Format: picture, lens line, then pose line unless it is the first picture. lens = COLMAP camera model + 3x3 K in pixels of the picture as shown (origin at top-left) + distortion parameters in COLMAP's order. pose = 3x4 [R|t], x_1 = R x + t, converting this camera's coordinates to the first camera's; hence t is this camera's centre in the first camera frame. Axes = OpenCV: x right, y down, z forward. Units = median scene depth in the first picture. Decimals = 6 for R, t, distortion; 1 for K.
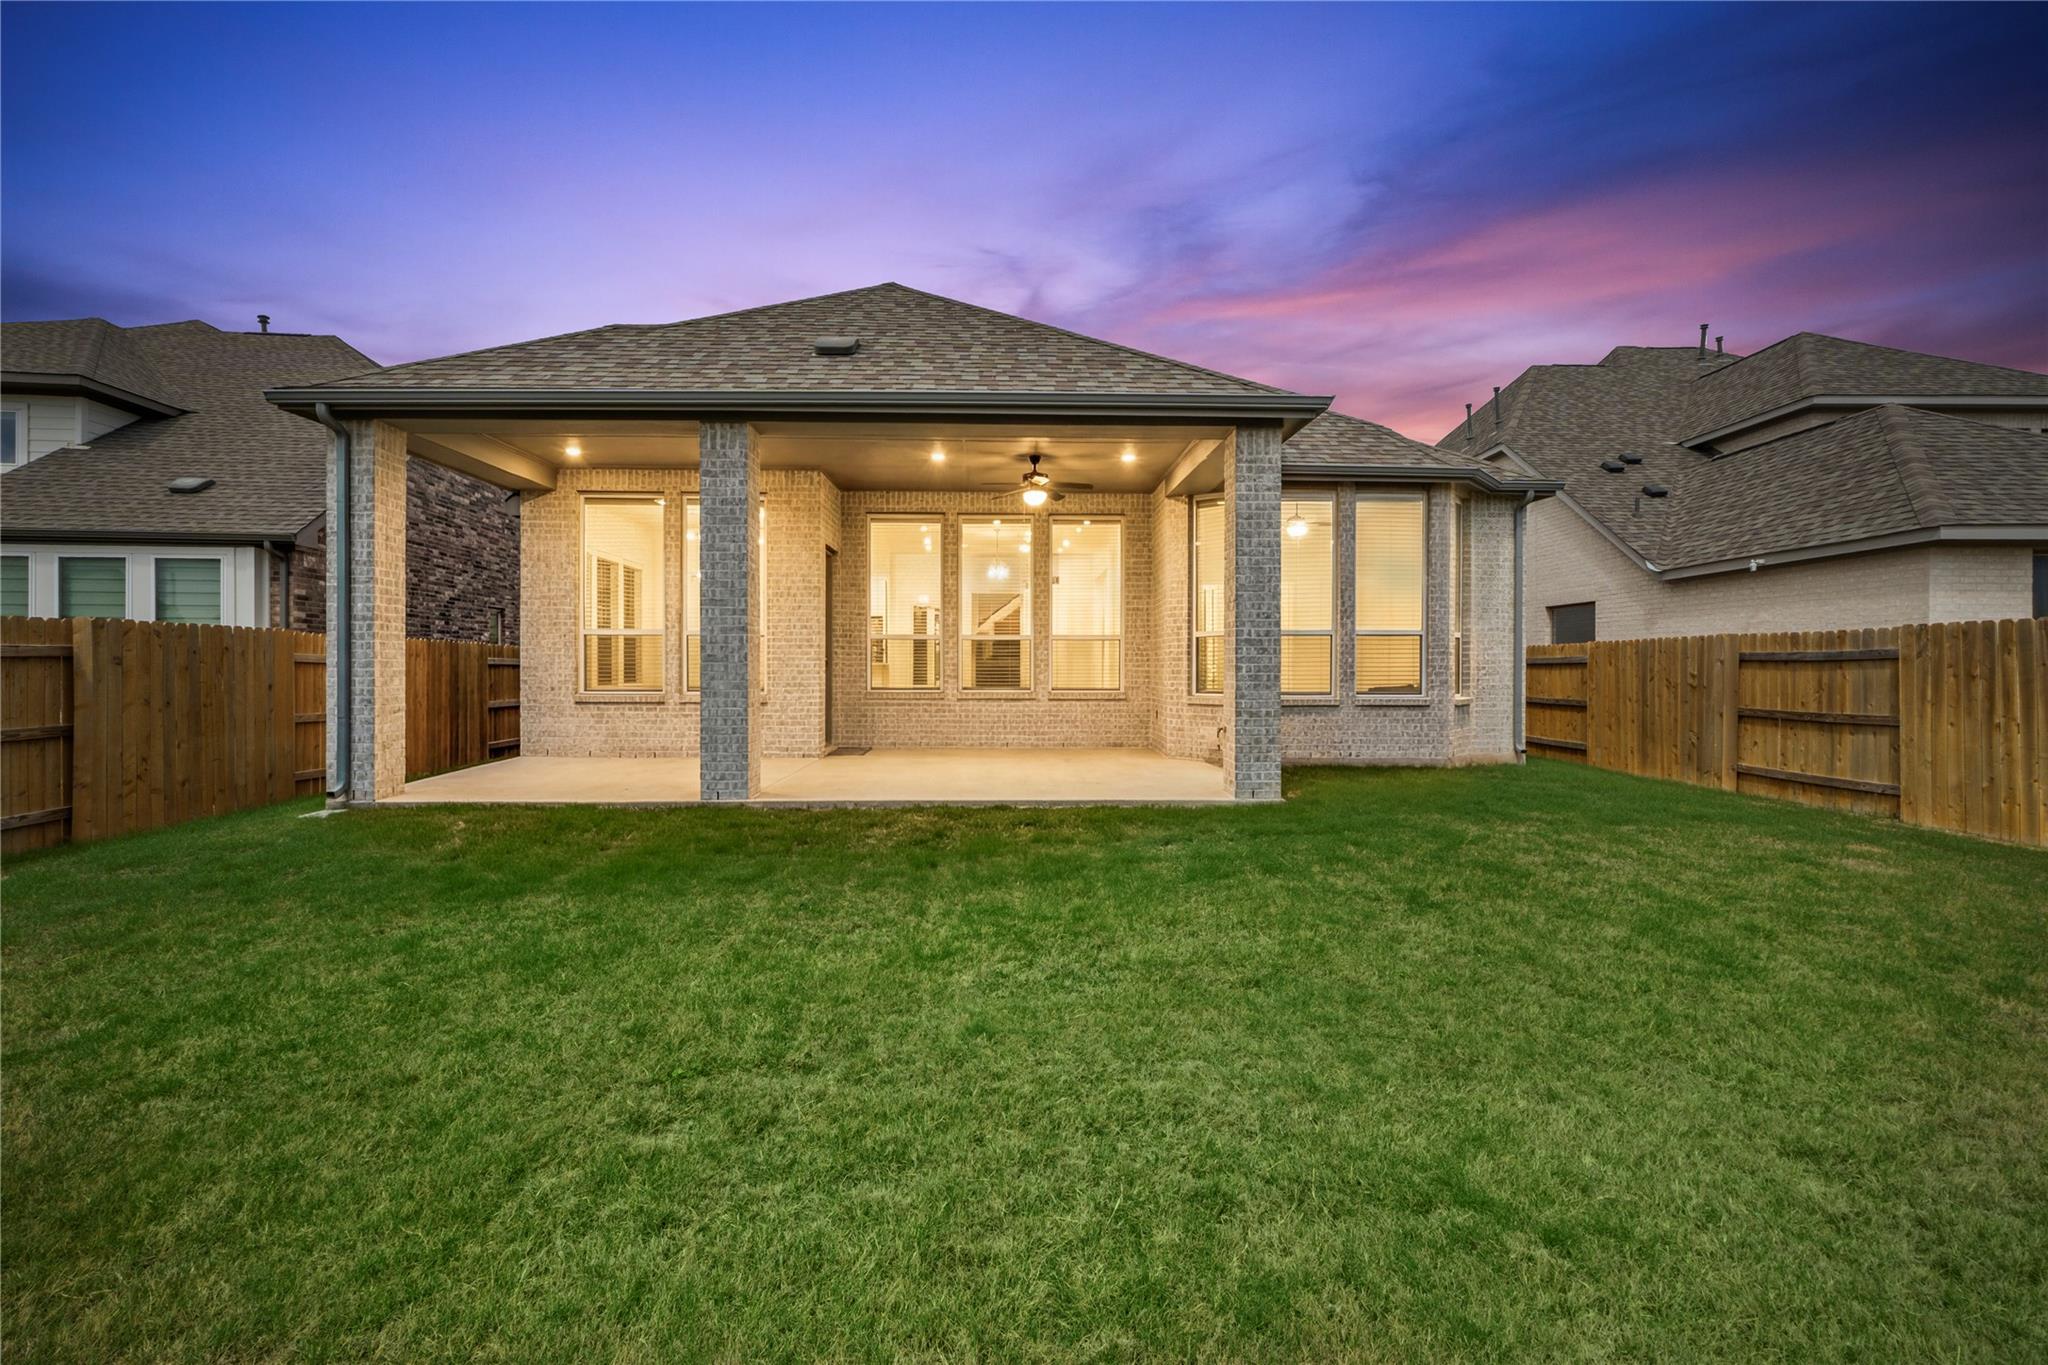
lens RADIAL K [[876.7, 0, 1021.1], [0, 876.7, 685.1], [0, 0, 1]] dist [-0.012208, -0.000340]
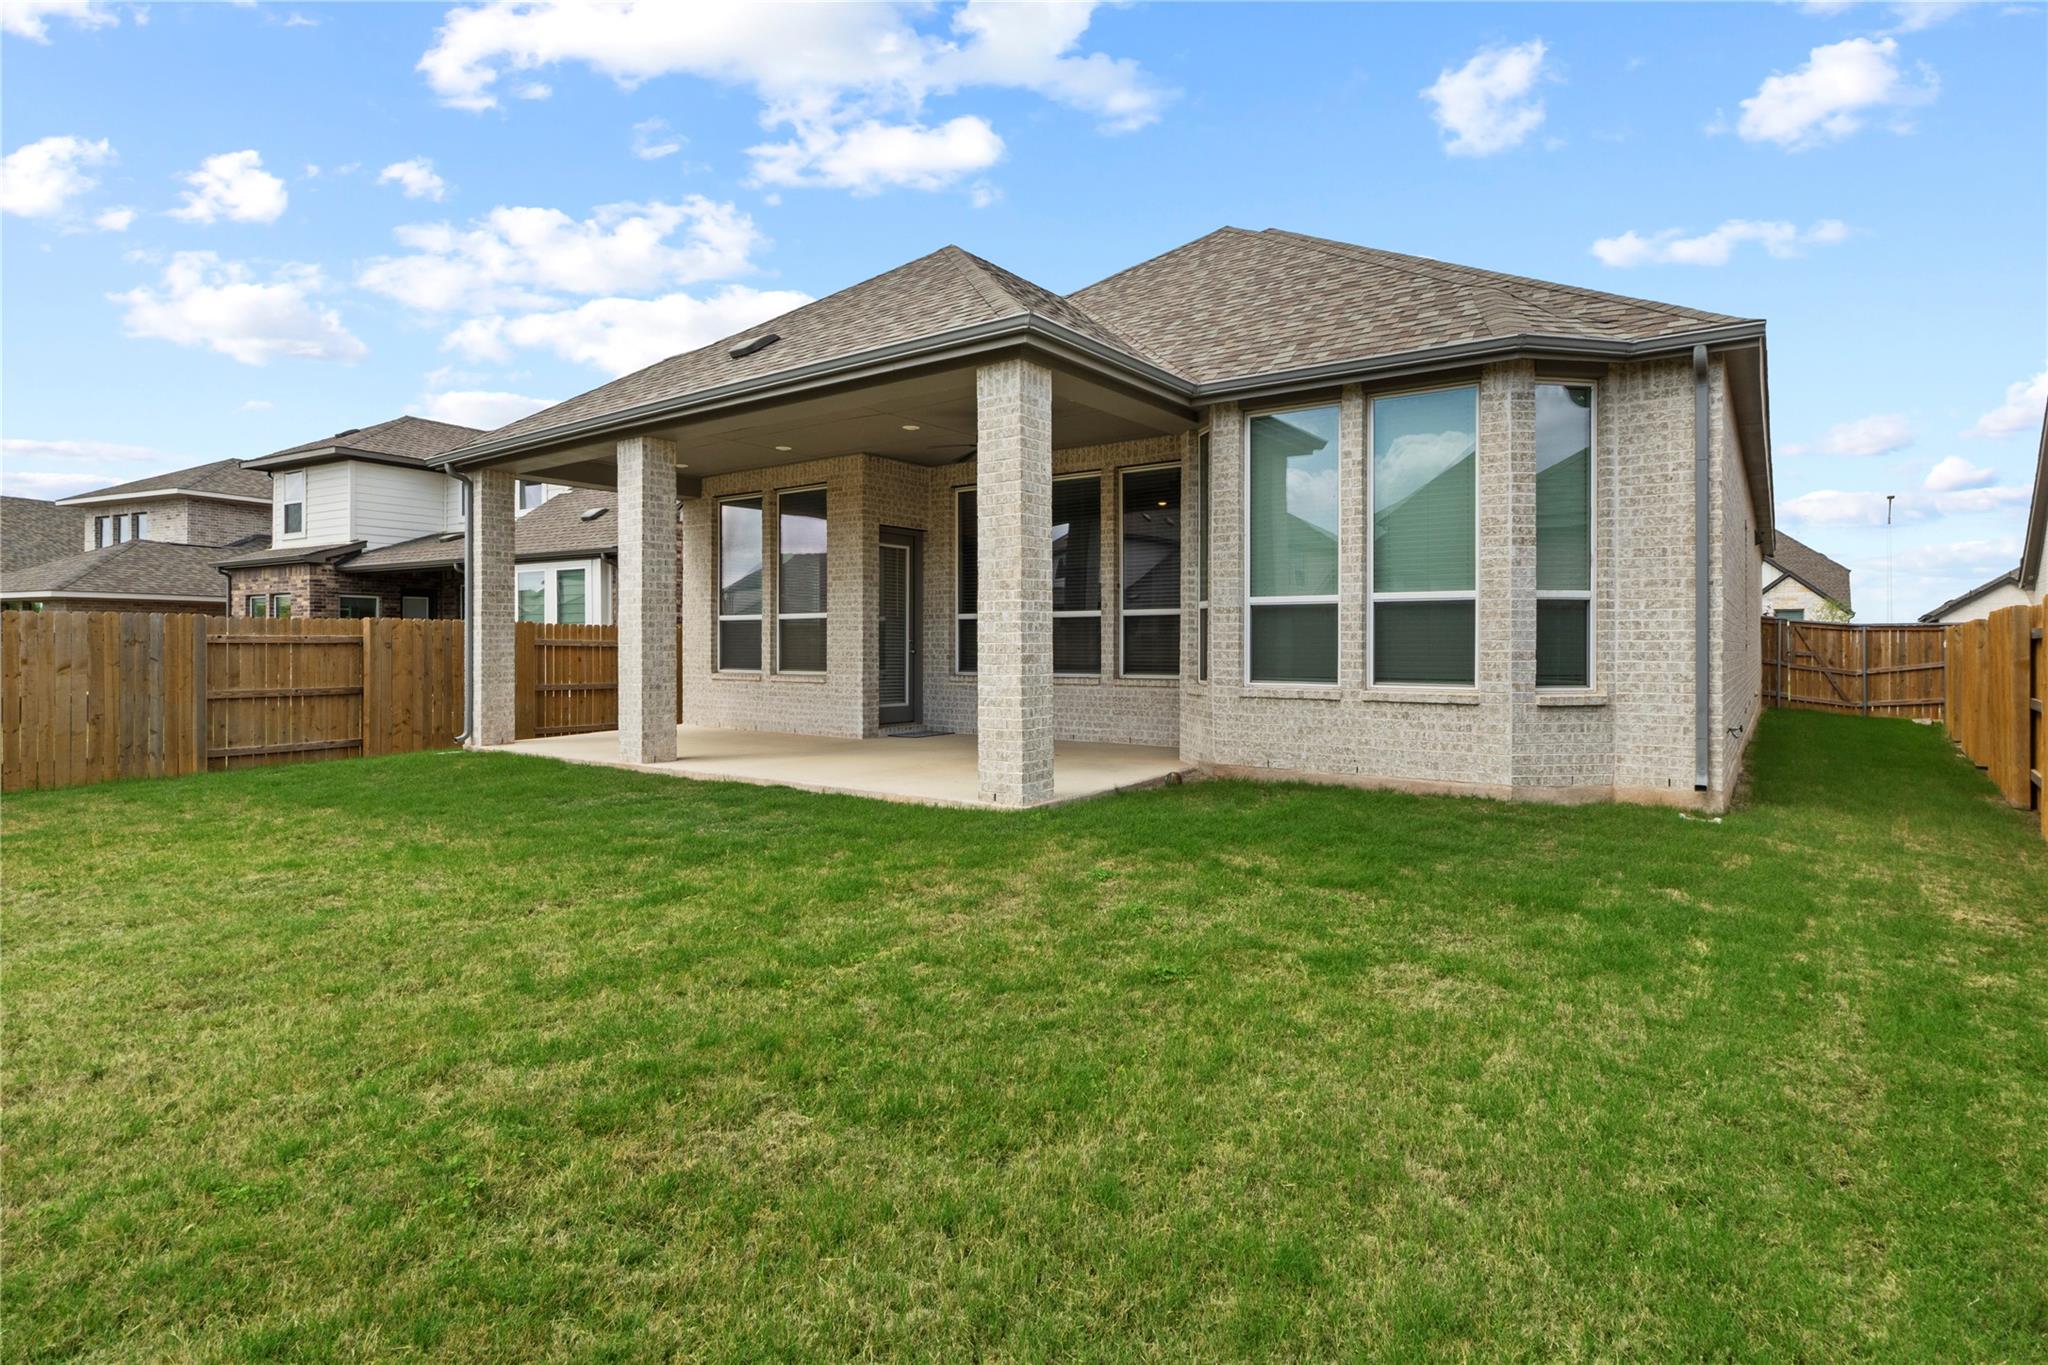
lens RADIAL K [[1048.5, 0, 1020.2], [0, 1048.5, 662.2], [0, 0, 1]] dist [-0.003496, -0.000224]
pose [[0.783191, 0.005879, -0.621753, 0.647345], [-0.010591, 0.999936, -0.003885, -0.001884], [0.621691, 0.009628, 0.783204, 0.160208]]
